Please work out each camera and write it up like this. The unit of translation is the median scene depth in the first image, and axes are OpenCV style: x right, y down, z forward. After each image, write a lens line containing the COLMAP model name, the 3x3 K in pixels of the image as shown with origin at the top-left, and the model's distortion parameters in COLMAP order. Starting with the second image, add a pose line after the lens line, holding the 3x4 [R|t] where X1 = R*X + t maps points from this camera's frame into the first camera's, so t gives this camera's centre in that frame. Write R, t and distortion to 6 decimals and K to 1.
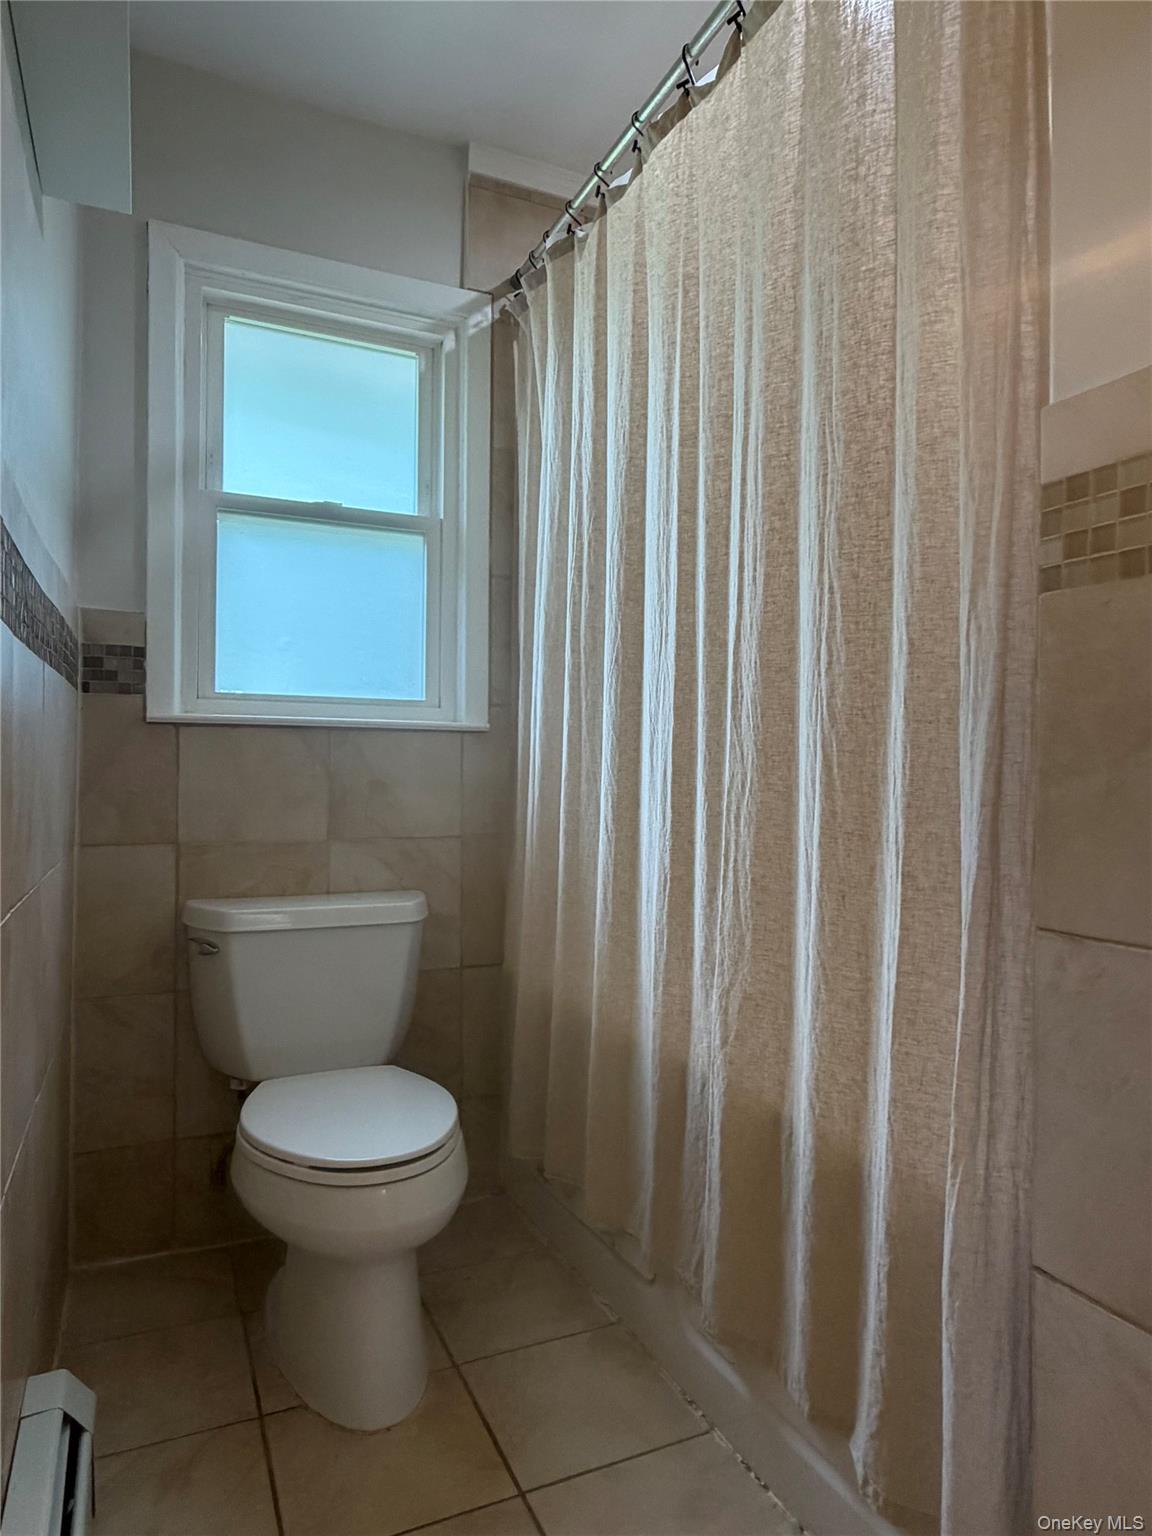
lens RADIAL K [[941.3, 0, 576.0], [0, 941.3, 768.0], [0, 0, 1]] dist [-0.001578, -0.001210]
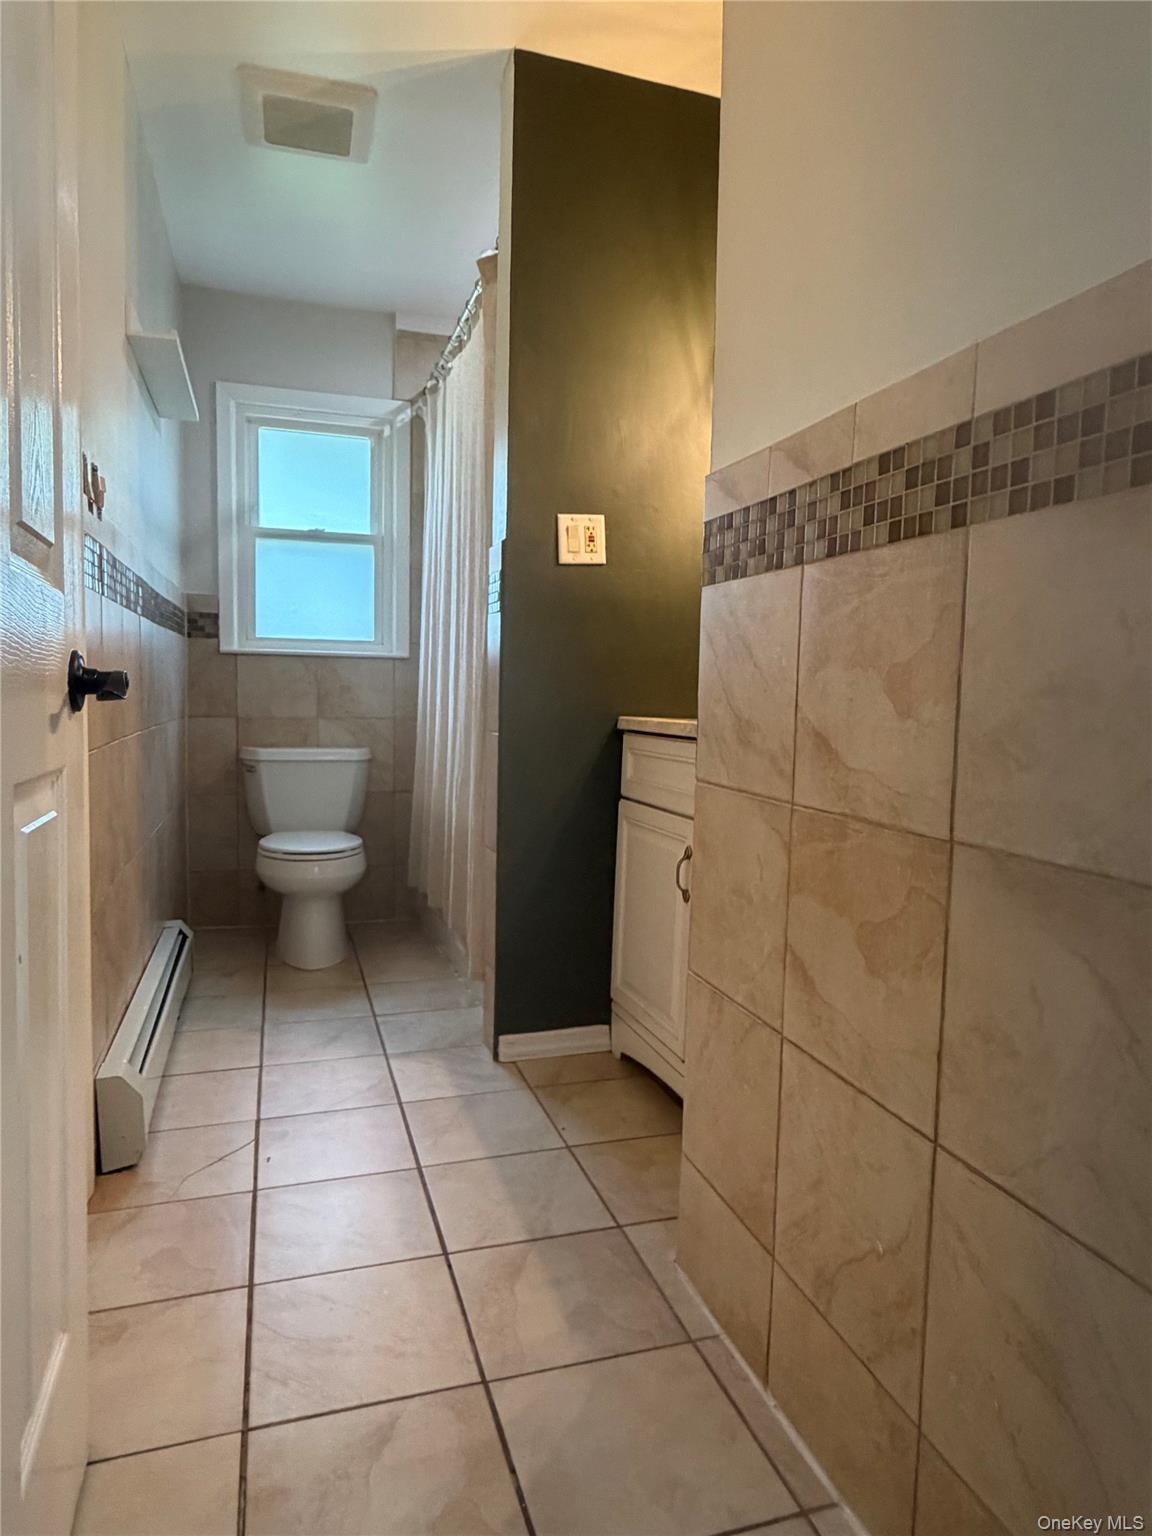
lens RADIAL K [[941.3, 0, 576.0], [0, 941.3, 768.0], [0, 0, 1]] dist [-0.001578, -0.001210]
pose [[0.992680, 0.022800, -0.118602, 0.463482], [-0.012455, 0.996109, 0.087248, 0.007258], [0.120130, -0.085132, 0.989101, -0.773189]]
